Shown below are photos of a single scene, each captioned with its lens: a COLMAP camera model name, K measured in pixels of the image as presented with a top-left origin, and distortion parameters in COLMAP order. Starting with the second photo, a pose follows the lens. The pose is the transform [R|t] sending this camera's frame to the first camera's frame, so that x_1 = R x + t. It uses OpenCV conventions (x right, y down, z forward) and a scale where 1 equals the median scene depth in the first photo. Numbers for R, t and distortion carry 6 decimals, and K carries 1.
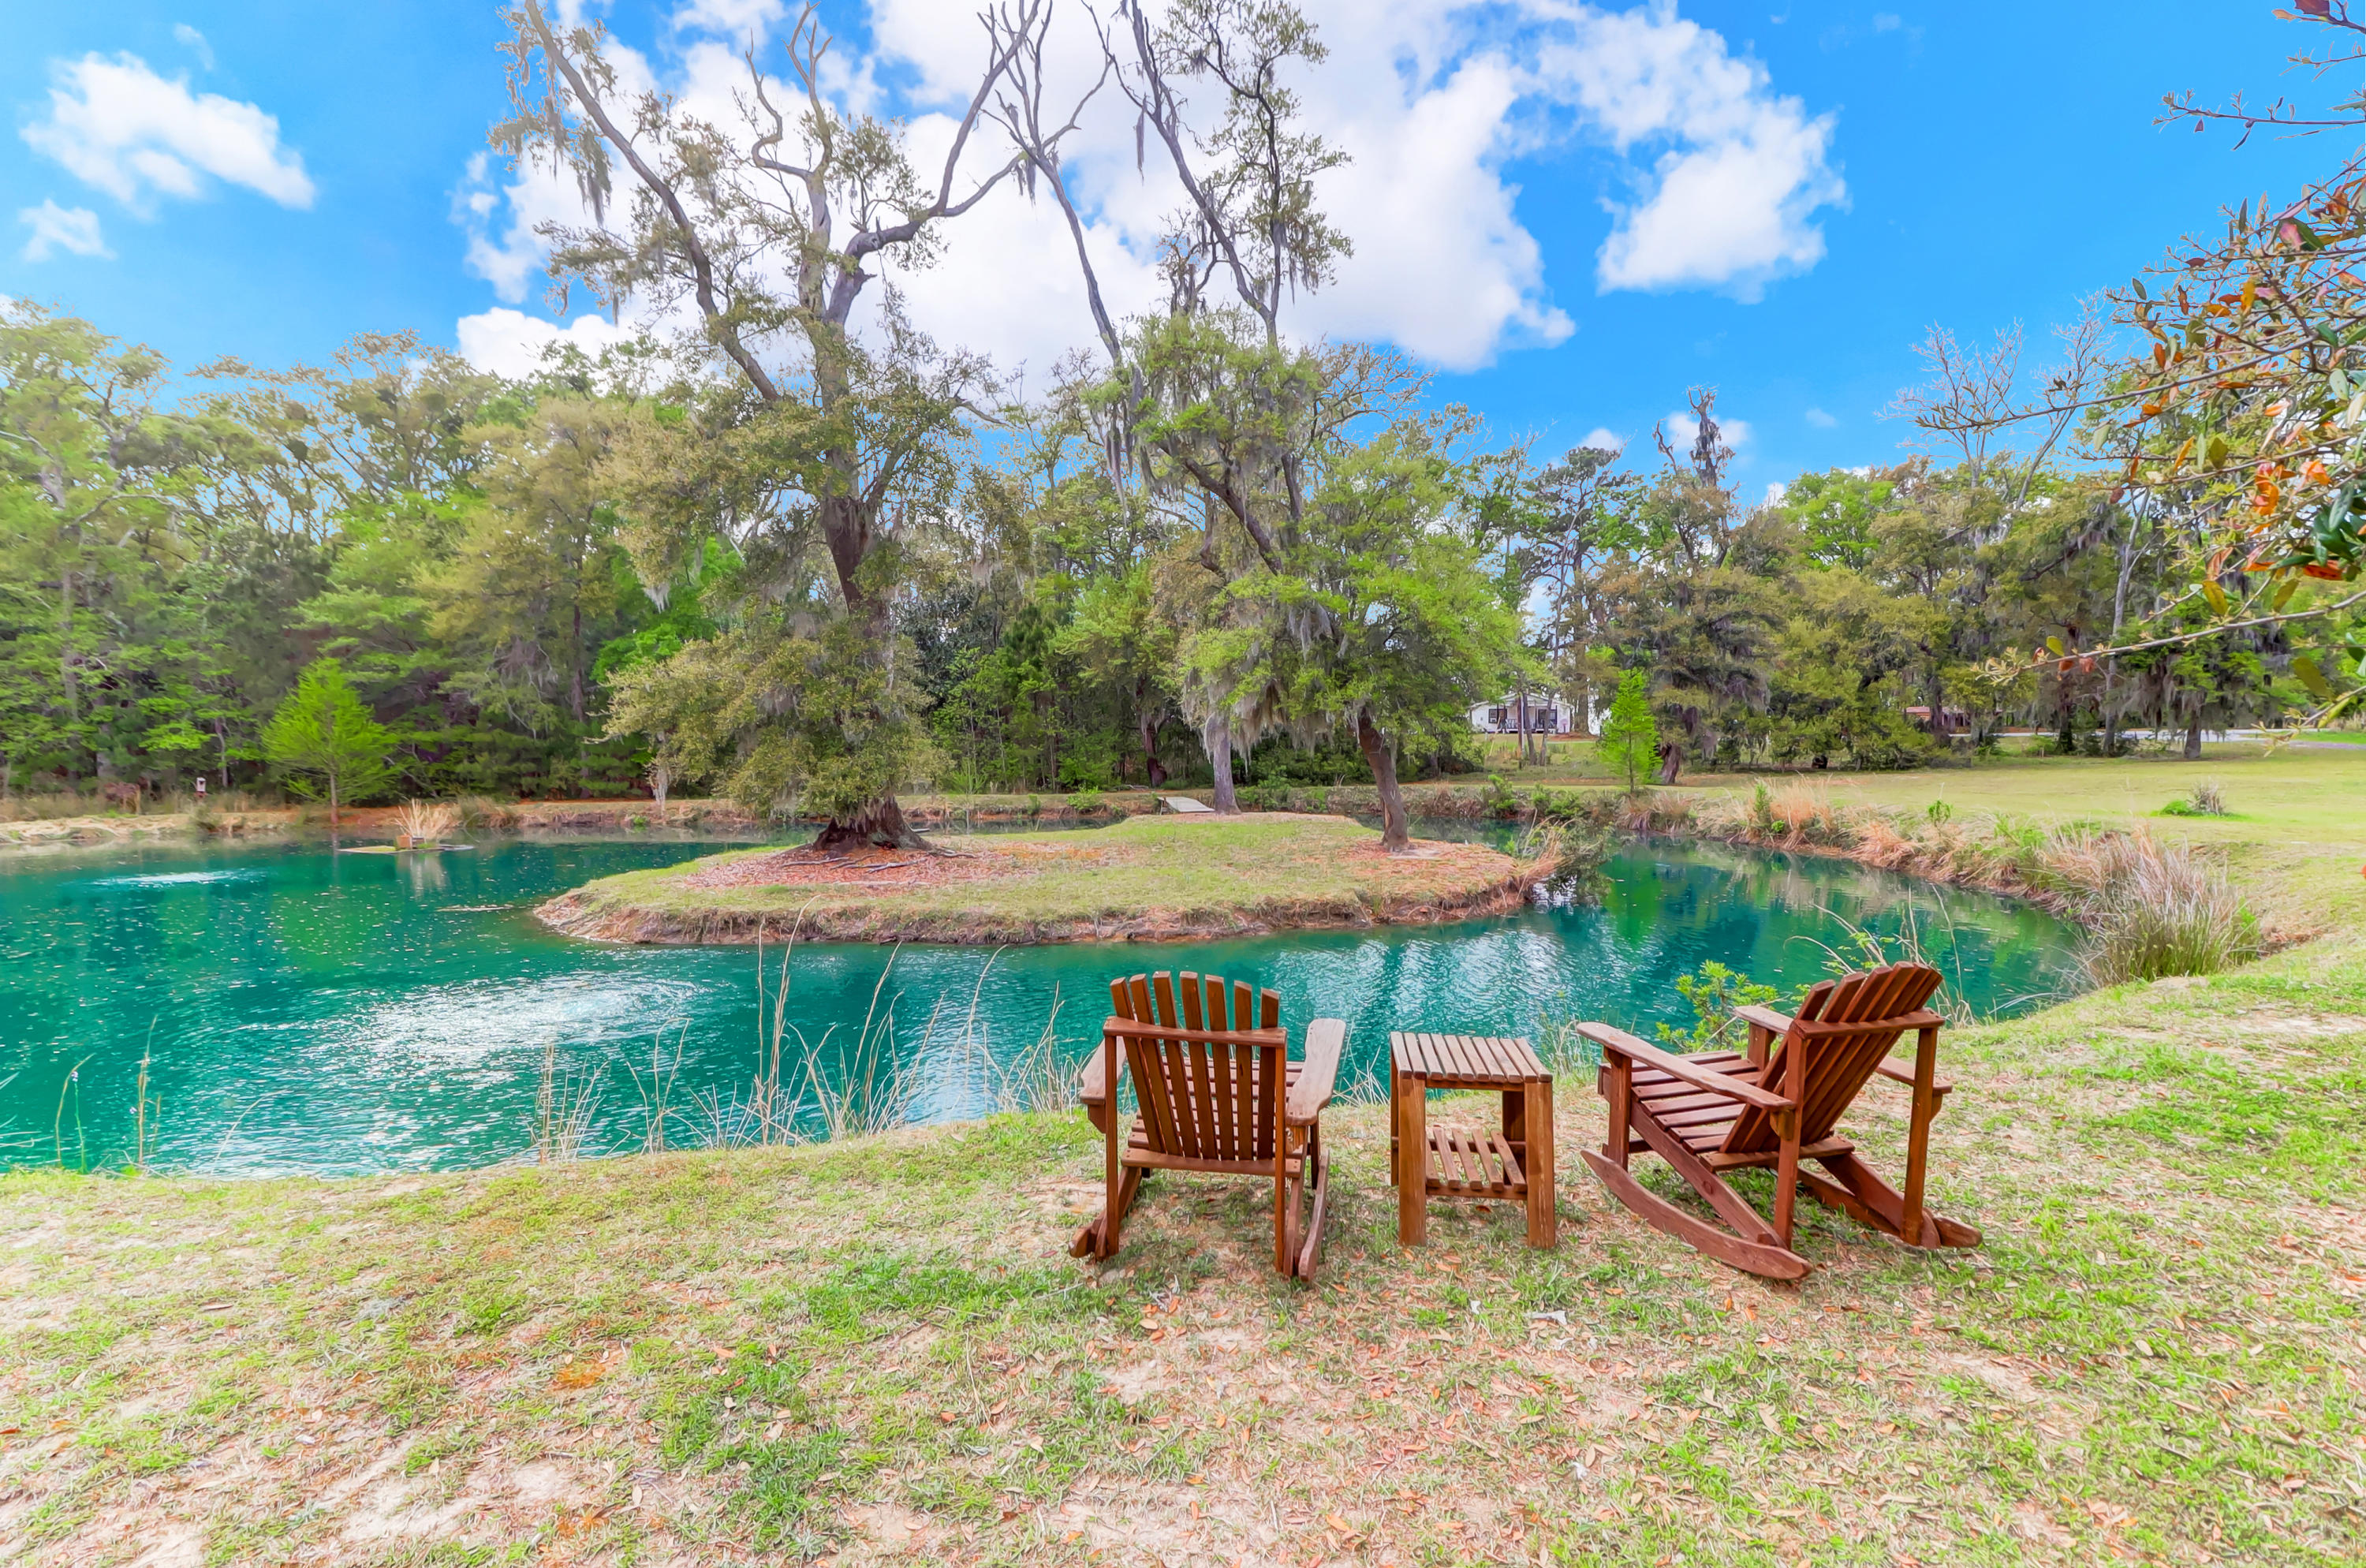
lens RADIAL K [[1078.5, 0, 1191.2], [0, 1078.5, 783.5], [0, 0, 1]] dist [0.016416, -0.011725]
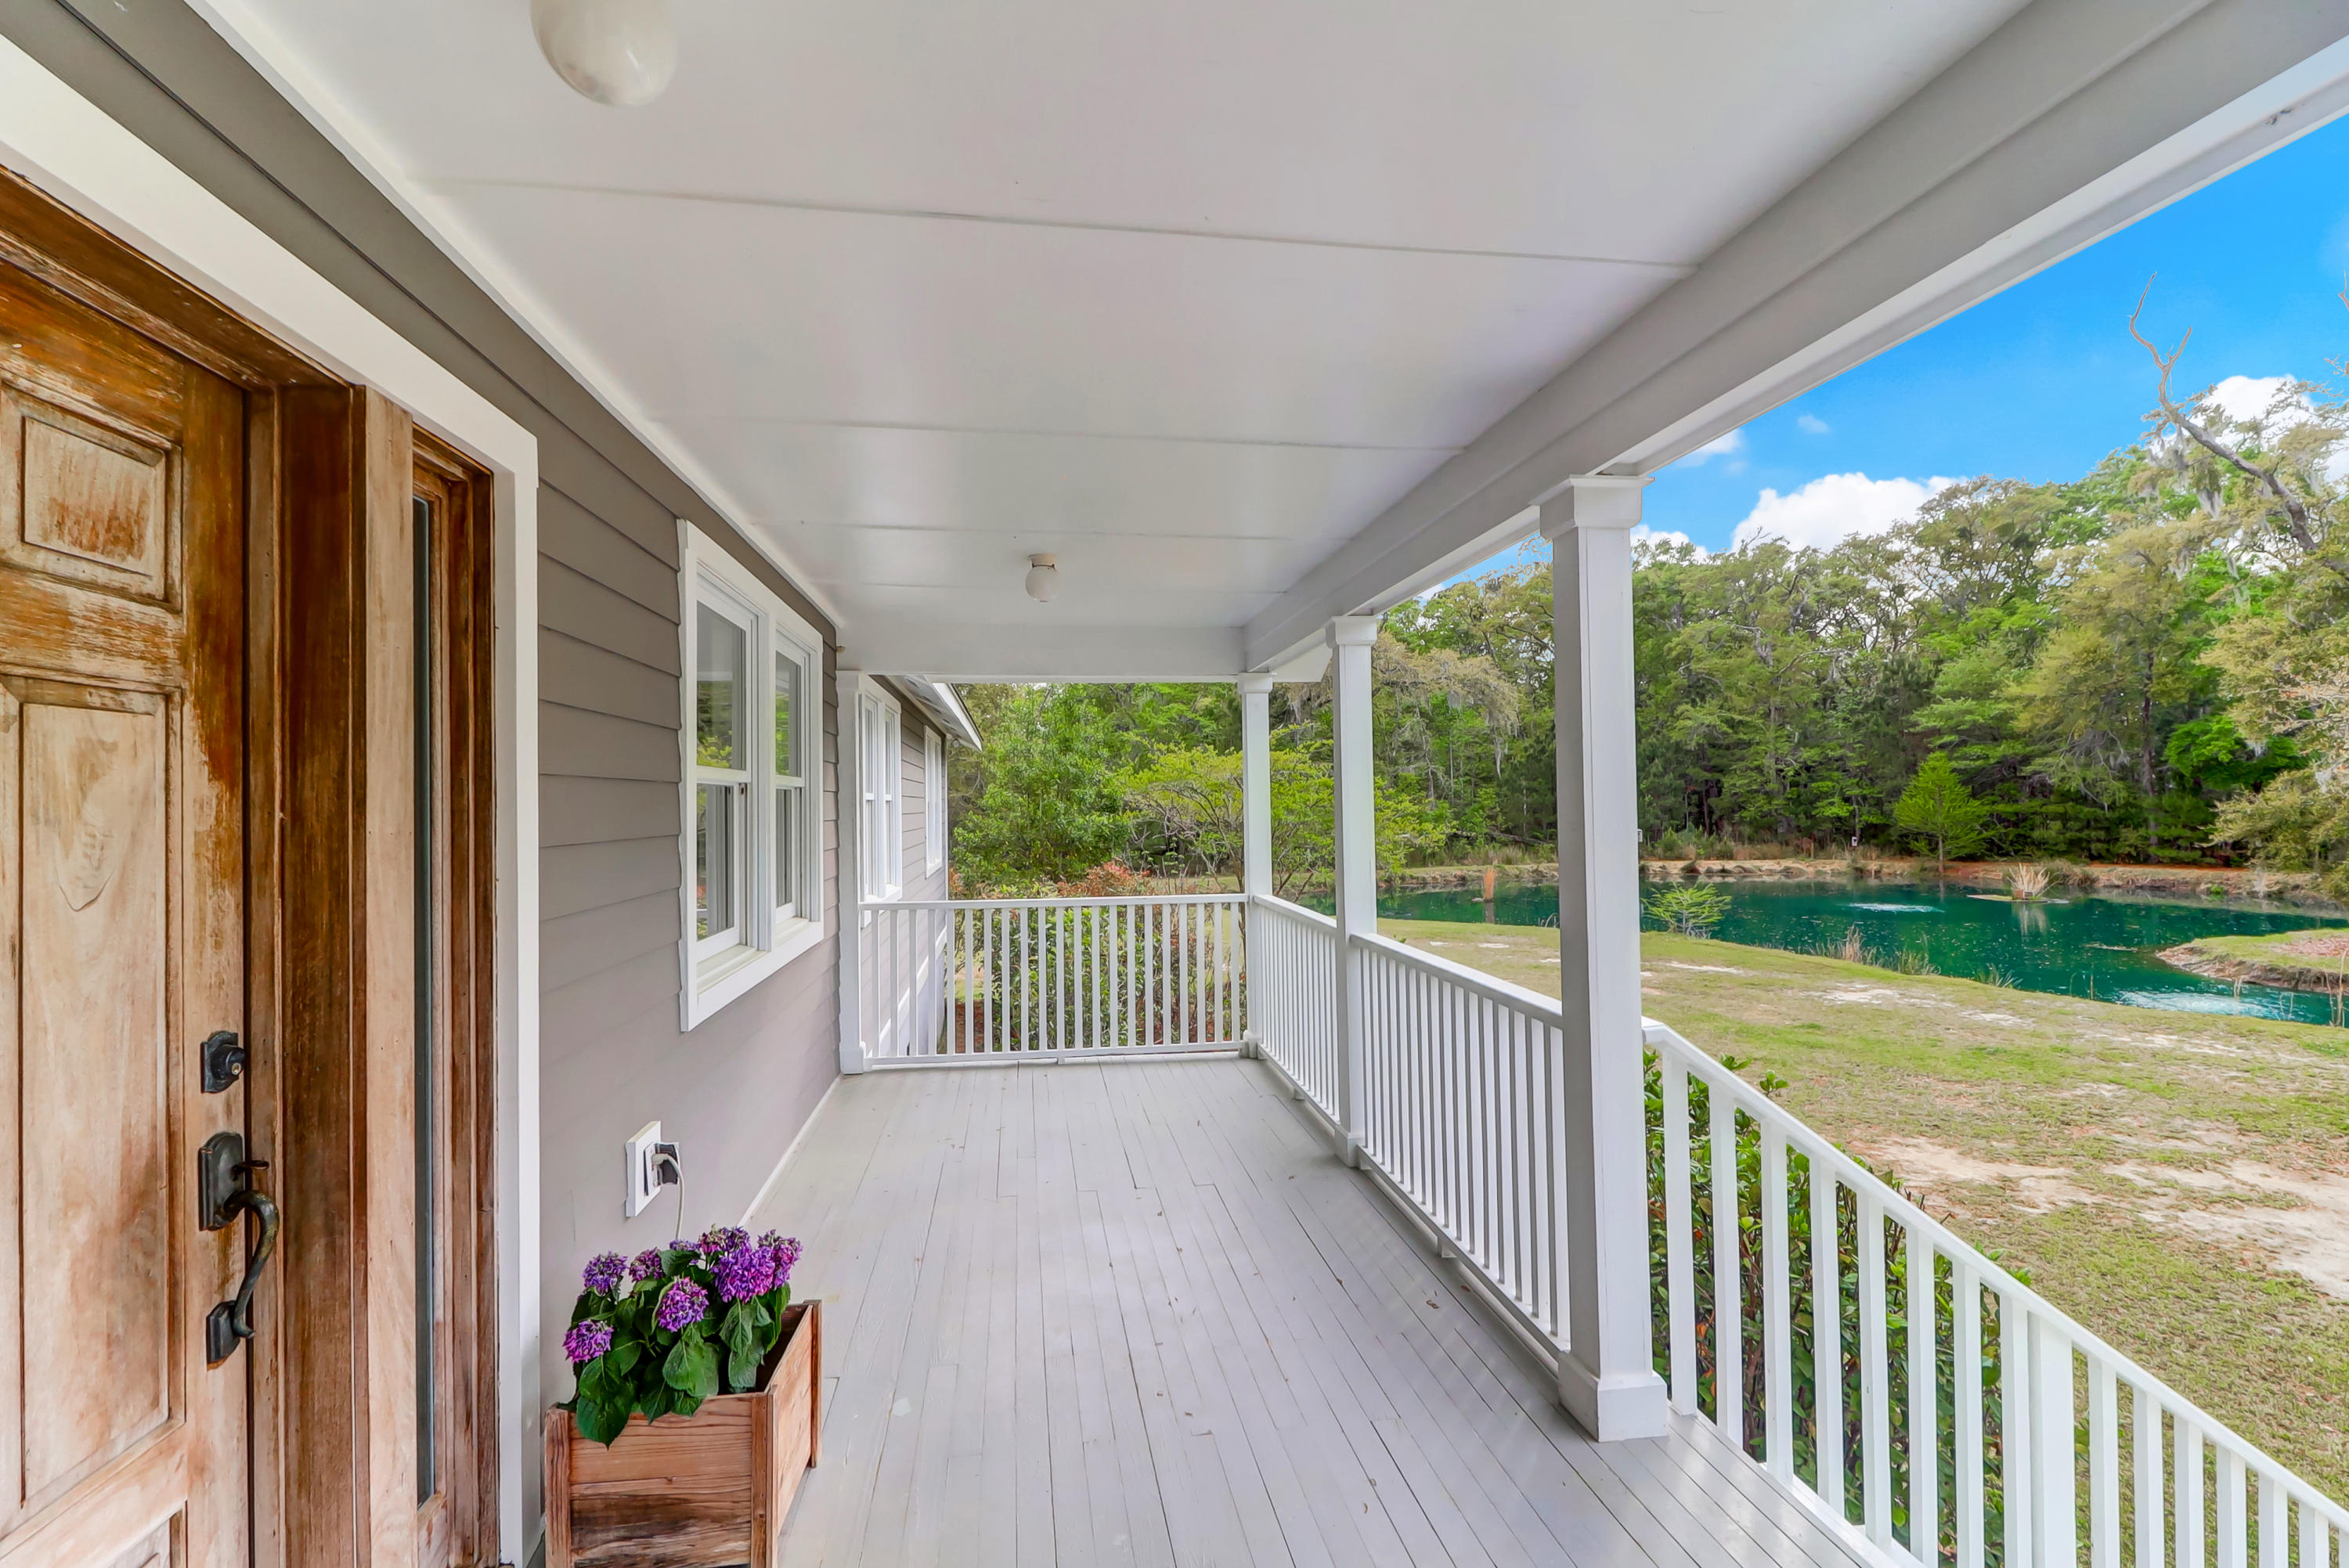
lens RADIAL K [[1064.7, 0, 1174.5], [0, 1064.7, 784.0], [0, 0, 1]] dist [-0.001196, -0.006144]
pose [[0.332284, -0.010990, -0.943115, 0.156510], [-0.021194, 0.999593, -0.019115, -0.029429], [0.942941, 0.026340, 0.331916, -0.364422]]
